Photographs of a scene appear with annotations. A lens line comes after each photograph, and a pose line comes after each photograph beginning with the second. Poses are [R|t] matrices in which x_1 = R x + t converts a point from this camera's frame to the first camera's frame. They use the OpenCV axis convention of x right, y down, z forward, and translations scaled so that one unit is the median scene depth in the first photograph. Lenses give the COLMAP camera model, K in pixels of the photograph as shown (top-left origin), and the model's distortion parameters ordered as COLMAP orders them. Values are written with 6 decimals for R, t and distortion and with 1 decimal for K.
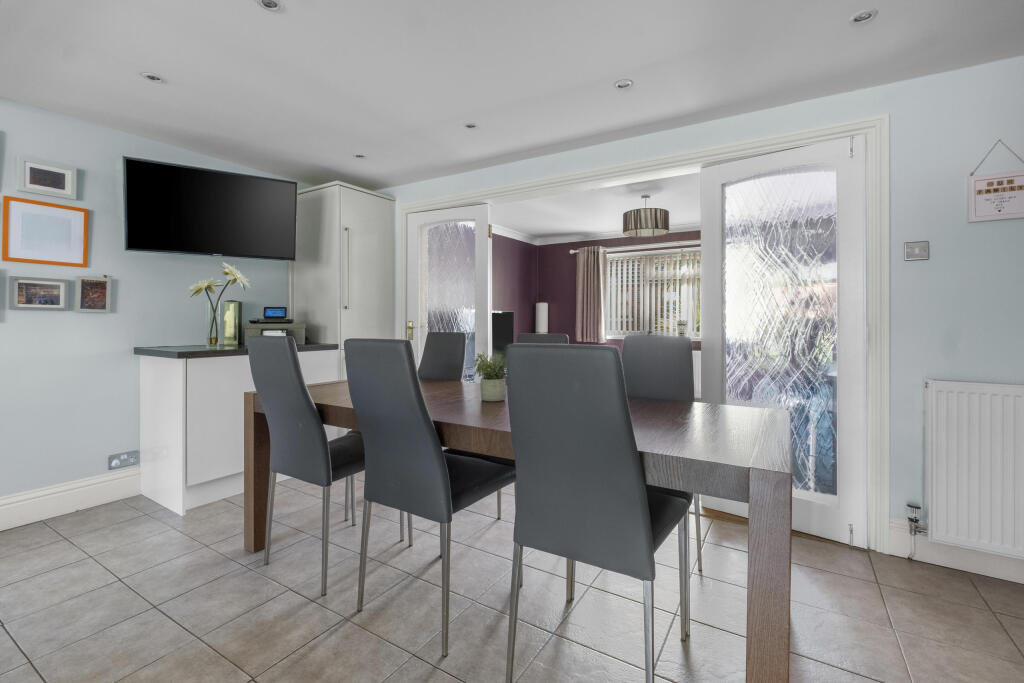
lens RADIAL K [[462.6, 0, 510.1], [0, 462.6, 332.7], [0, 0, 1]] dist [-0.000795, -0.000555]
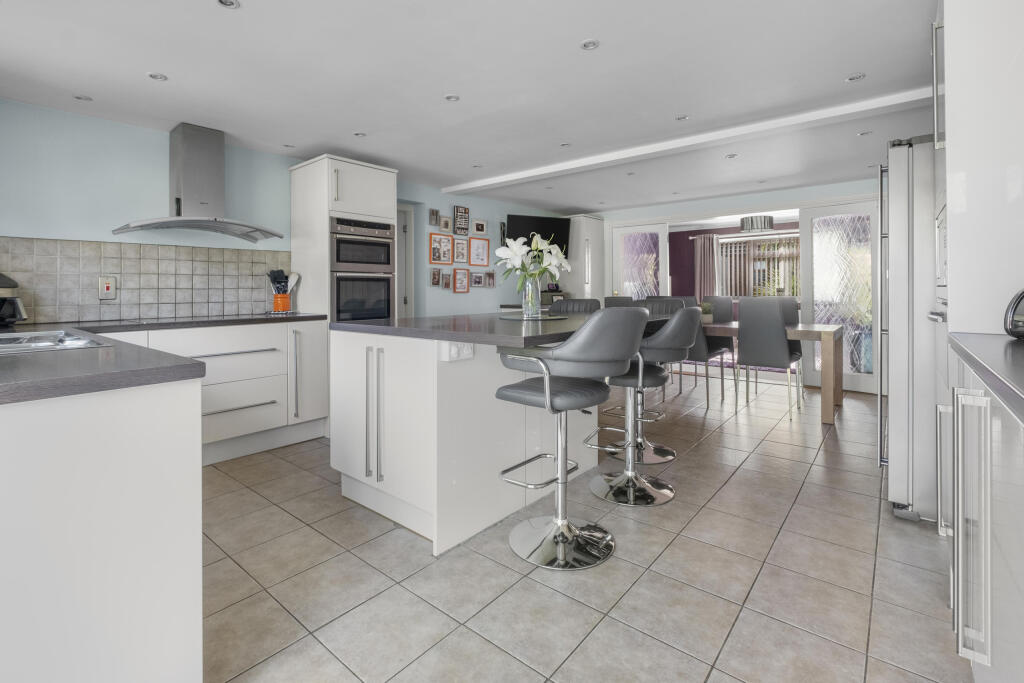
lens RADIAL K [[462.6, 0, 511.5], [0, 462.6, 295.7], [0, 0, 1]] dist [-0.000795, -0.000555]
pose [[0.989032, -0.010315, -0.147343, -0.213167], [0.008148, 0.999850, -0.015300, 0.011101], [0.147478, 0.013931, 0.988967, -0.467250]]
